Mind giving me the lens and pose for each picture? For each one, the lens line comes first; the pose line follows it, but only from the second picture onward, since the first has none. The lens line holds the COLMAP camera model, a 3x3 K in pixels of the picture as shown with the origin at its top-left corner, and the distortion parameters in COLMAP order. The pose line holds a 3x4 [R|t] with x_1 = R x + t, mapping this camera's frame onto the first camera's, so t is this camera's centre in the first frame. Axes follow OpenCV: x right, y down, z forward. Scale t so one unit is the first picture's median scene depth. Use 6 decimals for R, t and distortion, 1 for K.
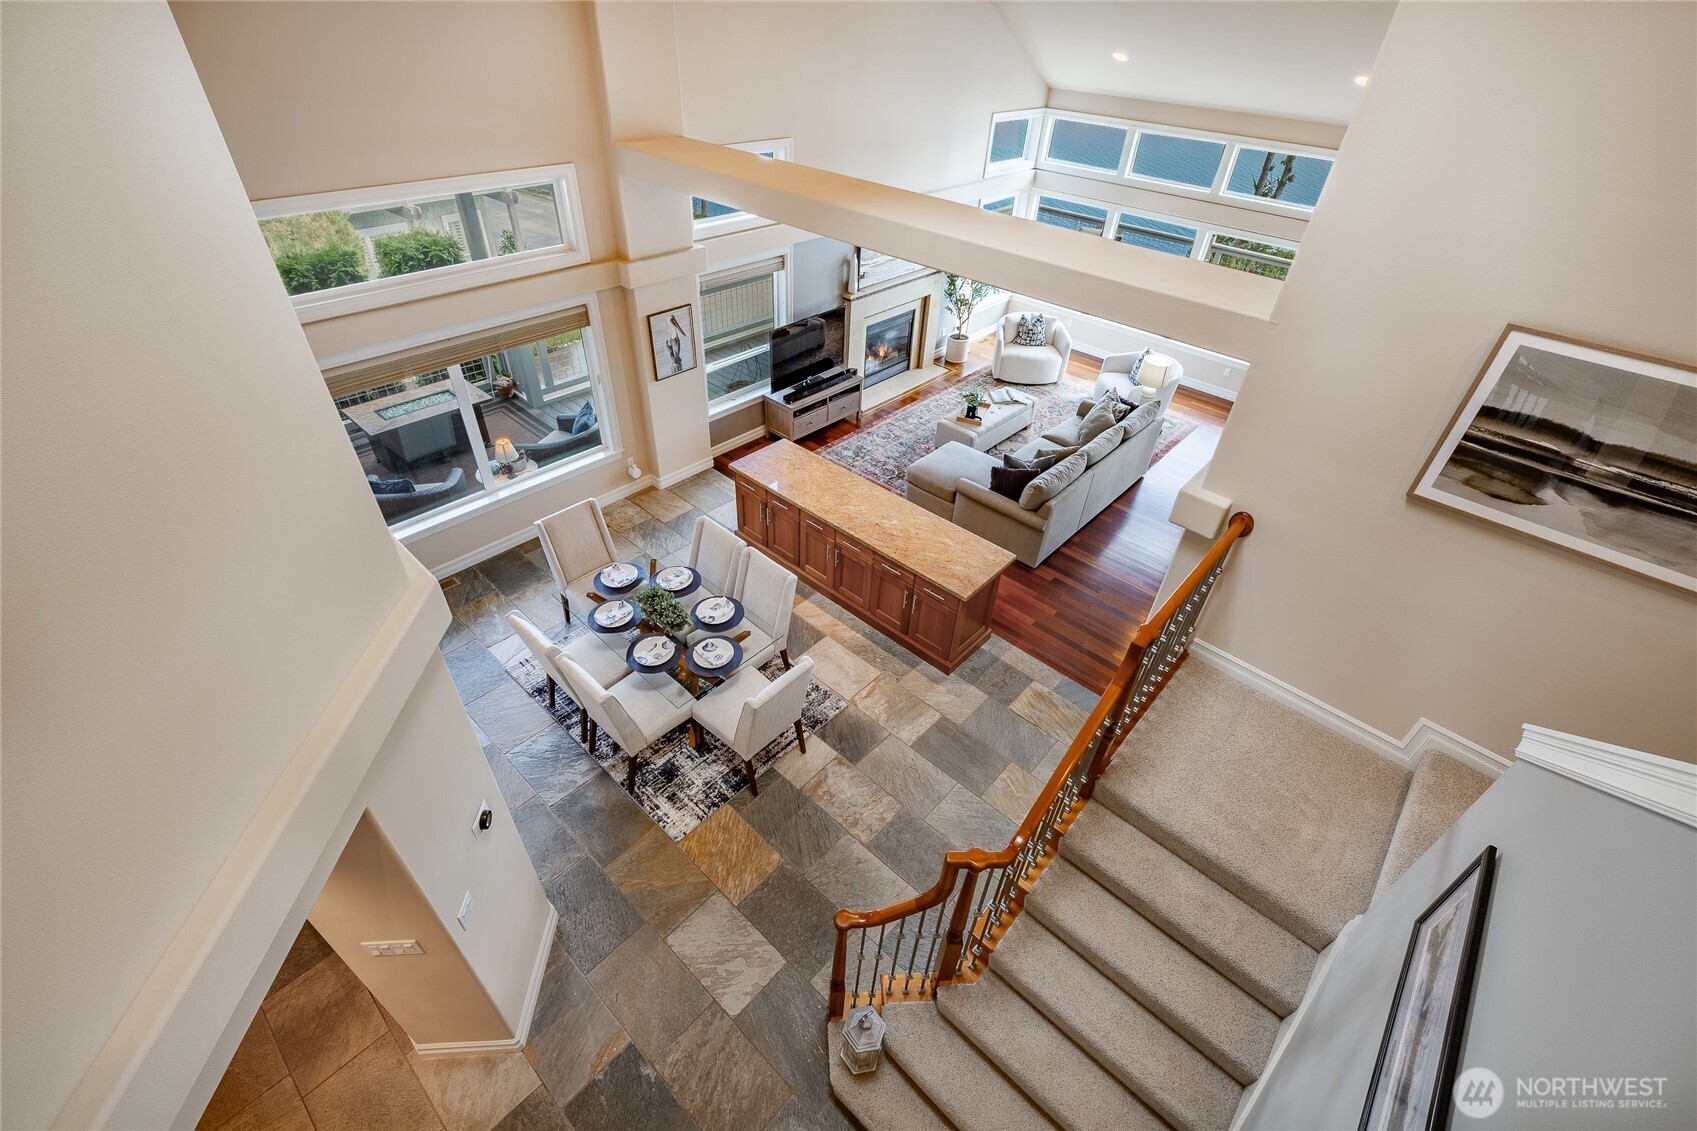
lens RADIAL K [[719.7, 0, 848.5], [0, 719.7, 565.5], [0, 0, 1]] dist [0.000476, -0.000285]
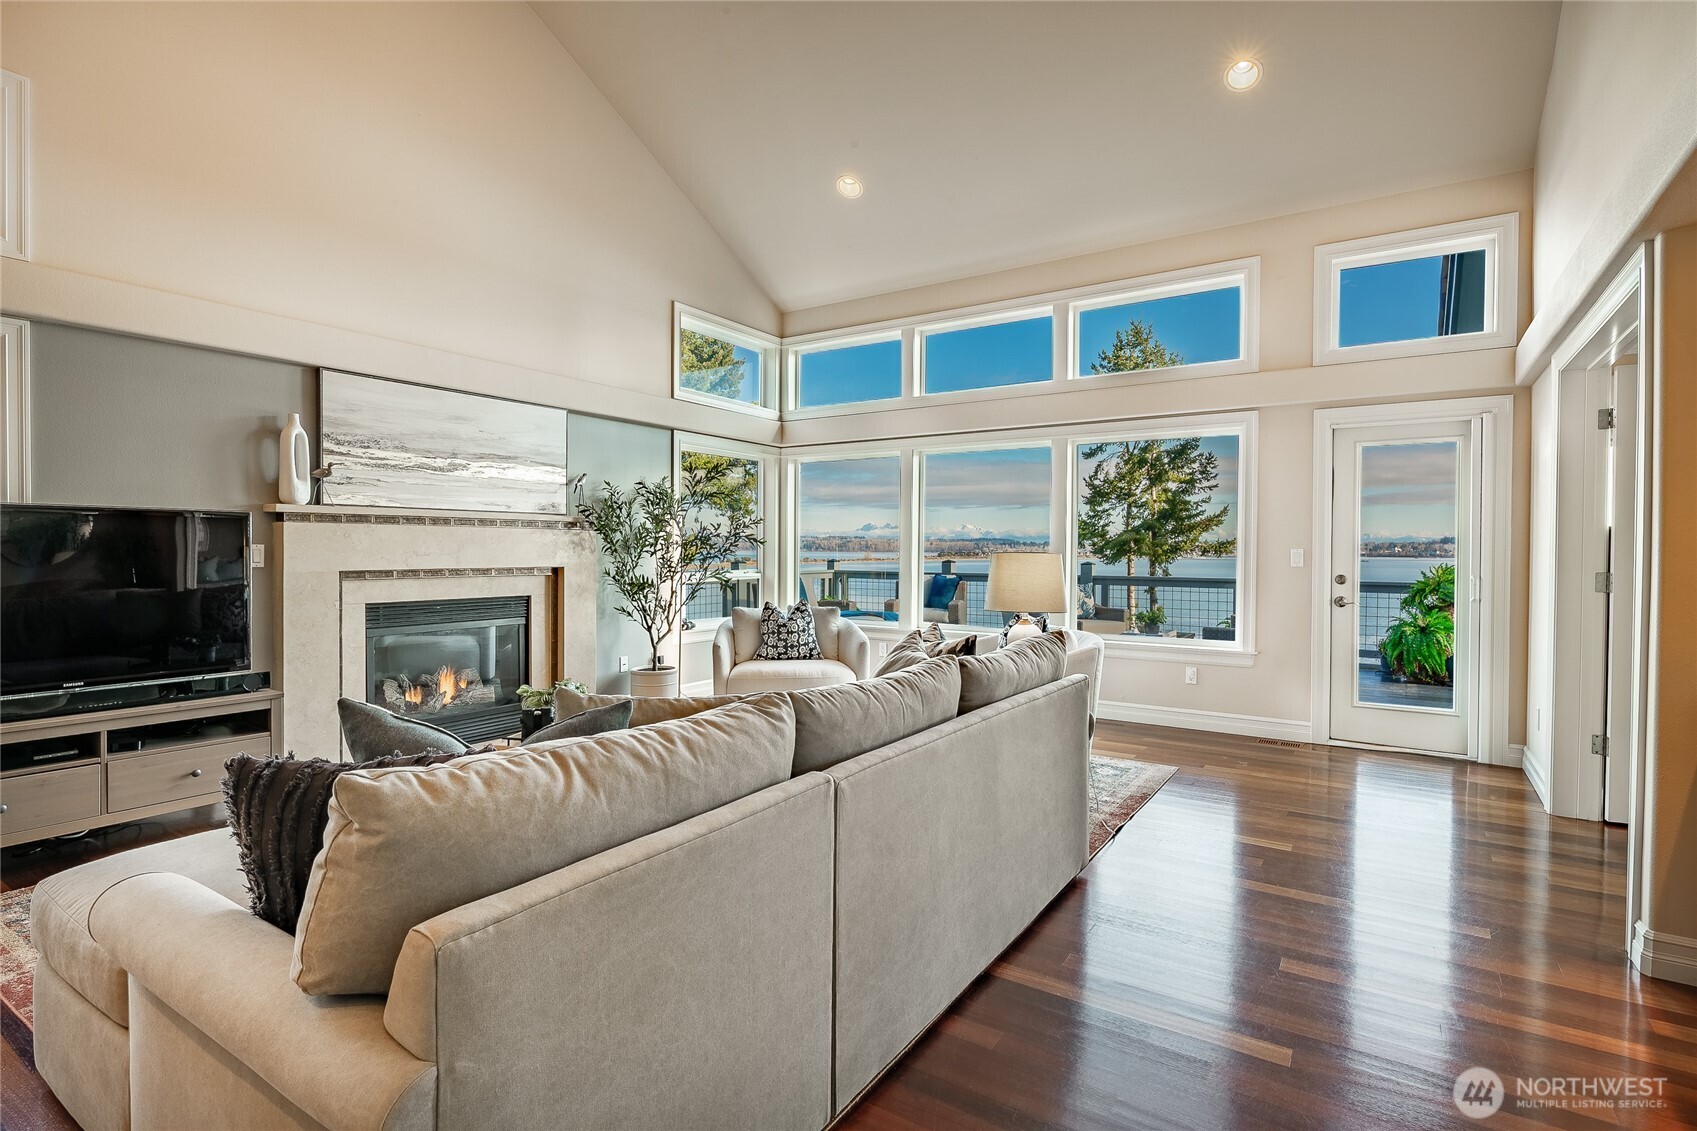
lens RADIAL K [[822.8, 0, 848.5], [0, 822.8, 565.5], [0, 0, 1]] dist [0.001526, 0.000020]
pose [[0.988345, -0.044771, 0.145500, 0.452107], [0.124011, 0.791131, -0.598943, -0.047742], [-0.088294, 0.610006, 0.787463, 1.111708]]
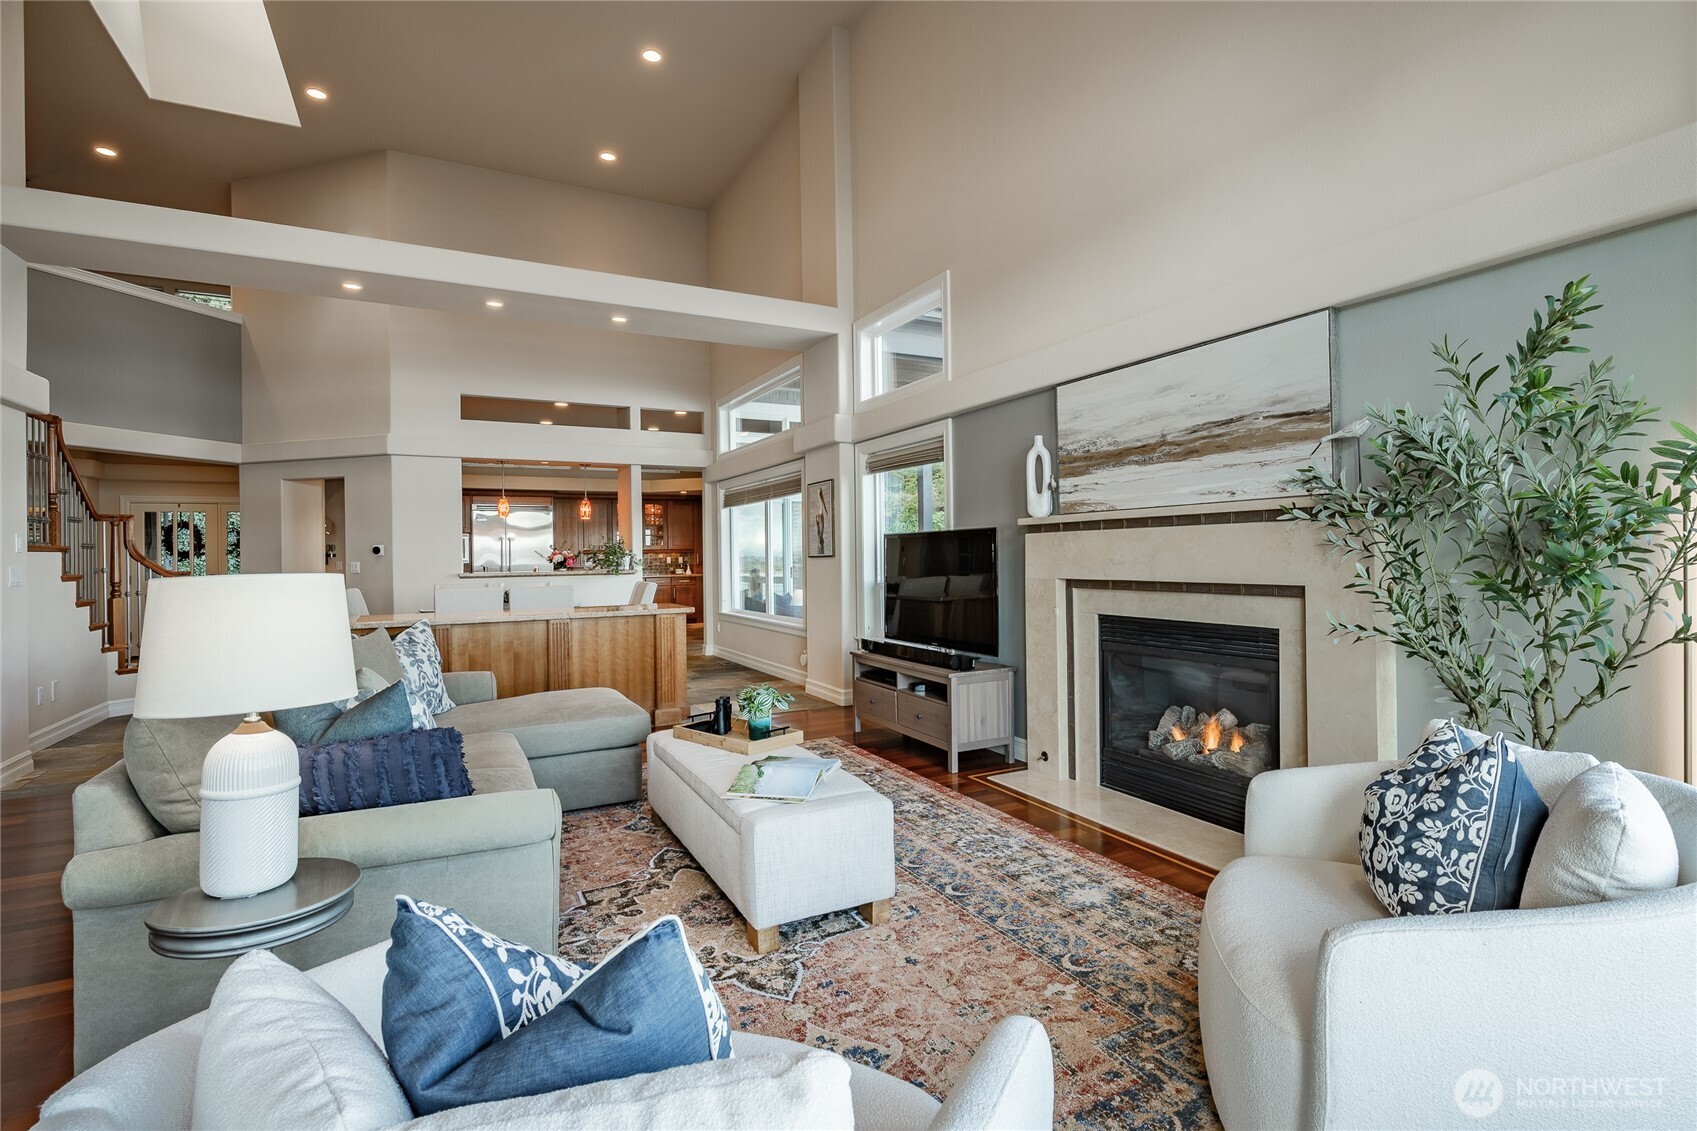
lens RADIAL K [[727.9, 0, 848.5], [0, 727.9, 565.5], [0, 0, 1]] dist [-0.000003, 0.000009]
pose [[-0.327027, -0.031353, -0.944495, 0.882275], [-0.598083, 0.780689, 0.181169, -0.667036], [0.731676, 0.624133, -0.274058, 1.912408]]
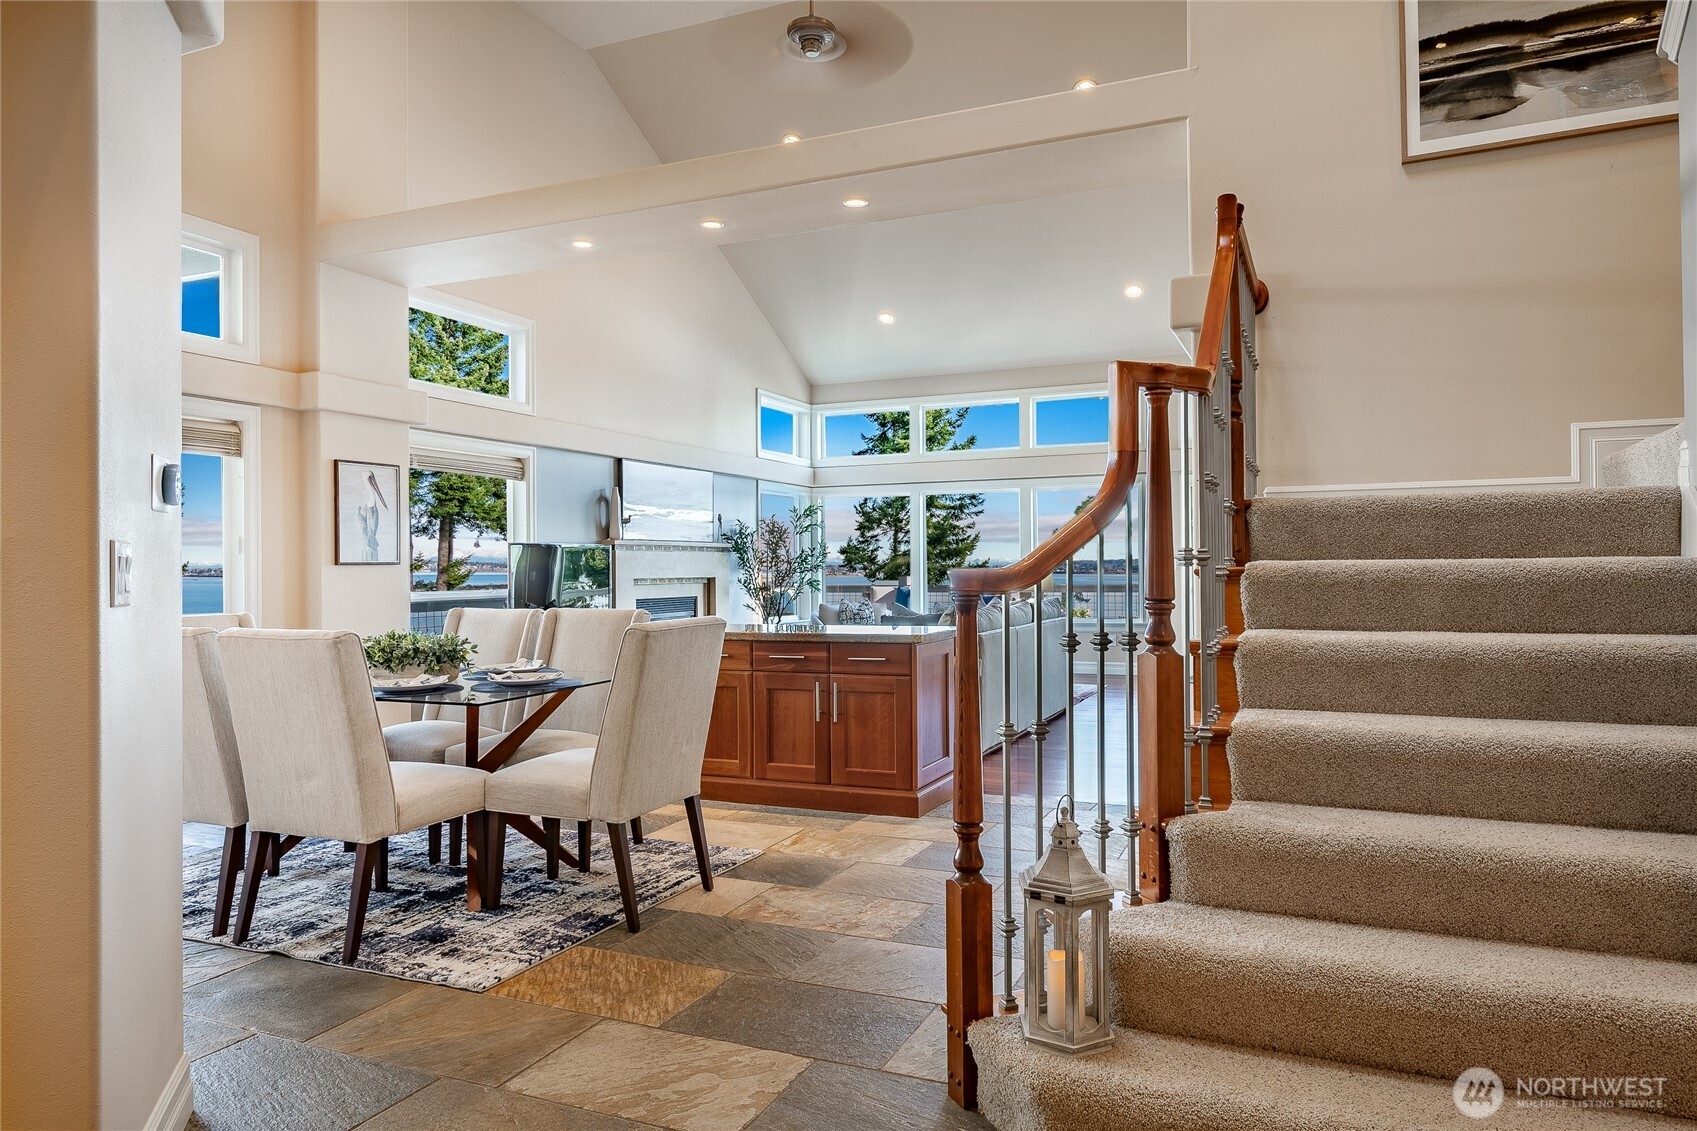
lens RADIAL K [[1103.0, 0, 848.5], [0, 1103.0, 565.5], [0, 0, 1]] dist [0.013130, 0.001718]
pose [[0.948388, -0.052930, 0.312665, -0.212441], [0.236396, 0.775201, -0.585816, 0.596387], [-0.211371, 0.629493, 0.747704, 0.277063]]
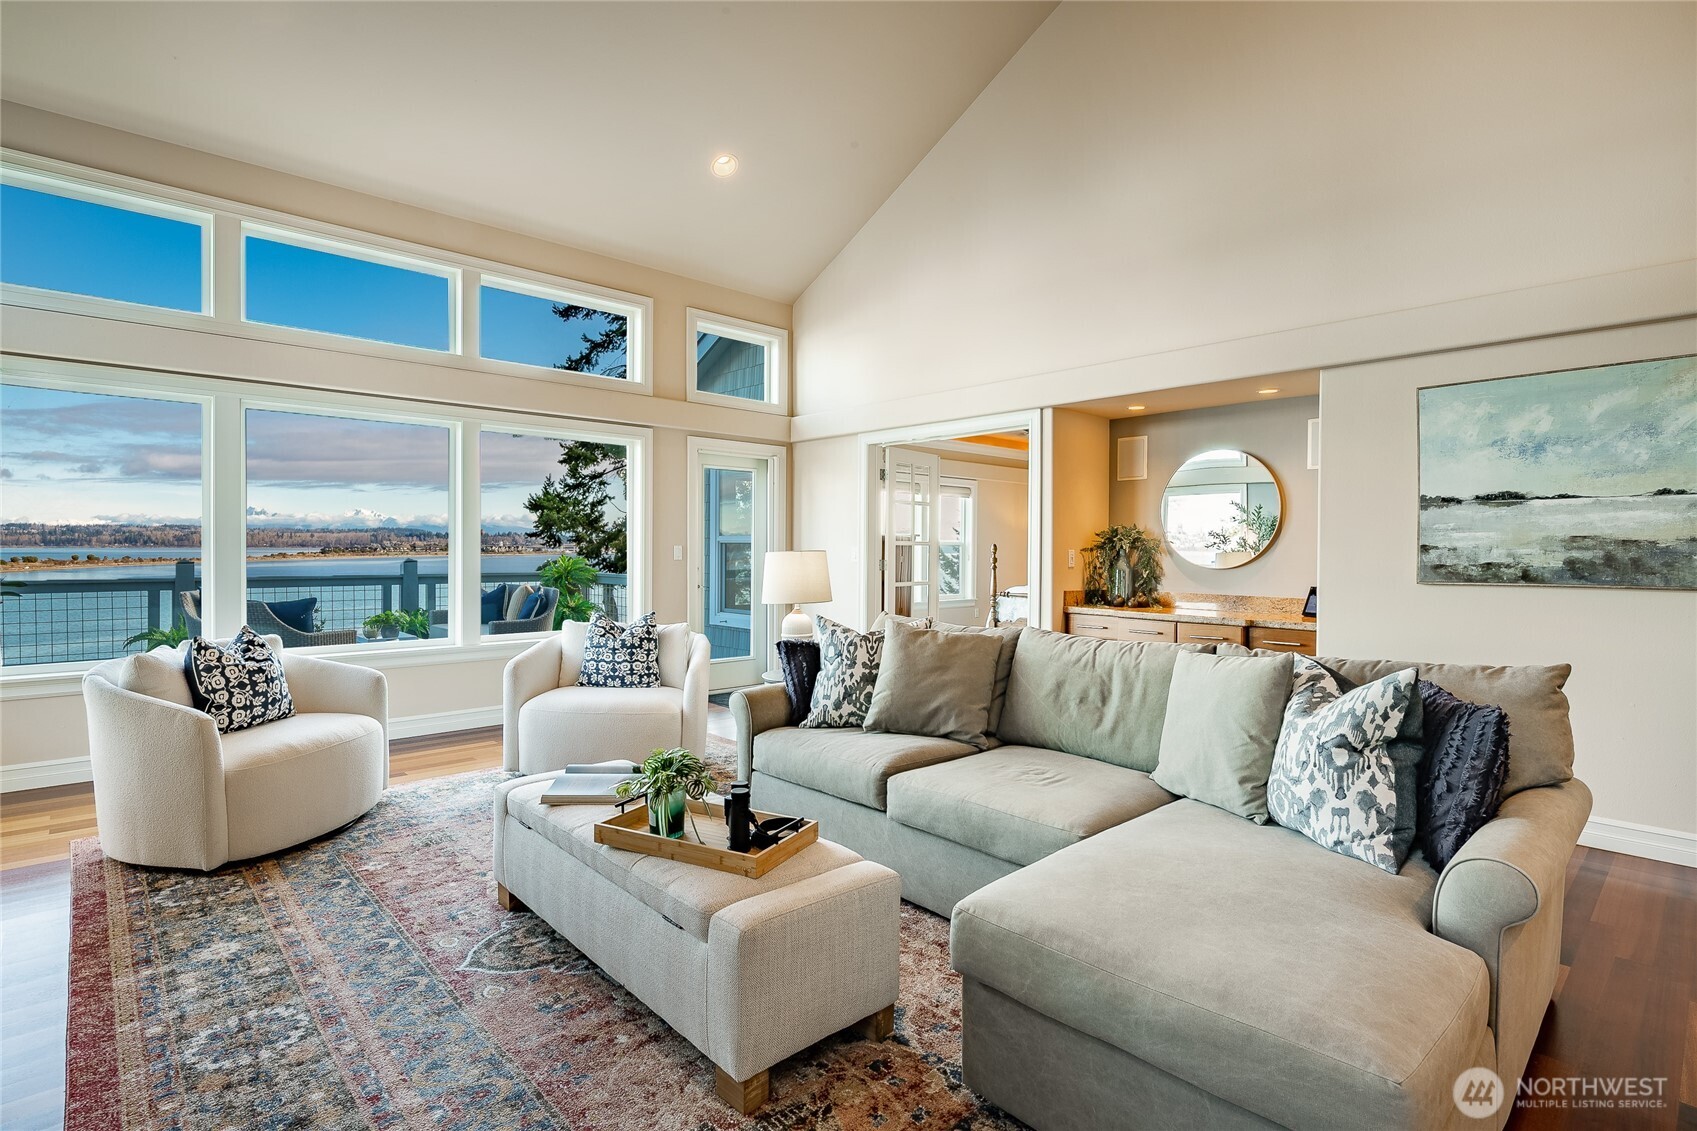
lens RADIAL K [[822.8, 0, 848.5], [0, 822.8, 565.5], [0, 0, 1]] dist [0.001526, 0.000020]
pose [[0.066947, -0.073707, 0.995030, -0.127152], [0.620813, 0.783790, 0.016290, -0.445018], [-0.781095, 0.616637, 0.098230, 1.552045]]
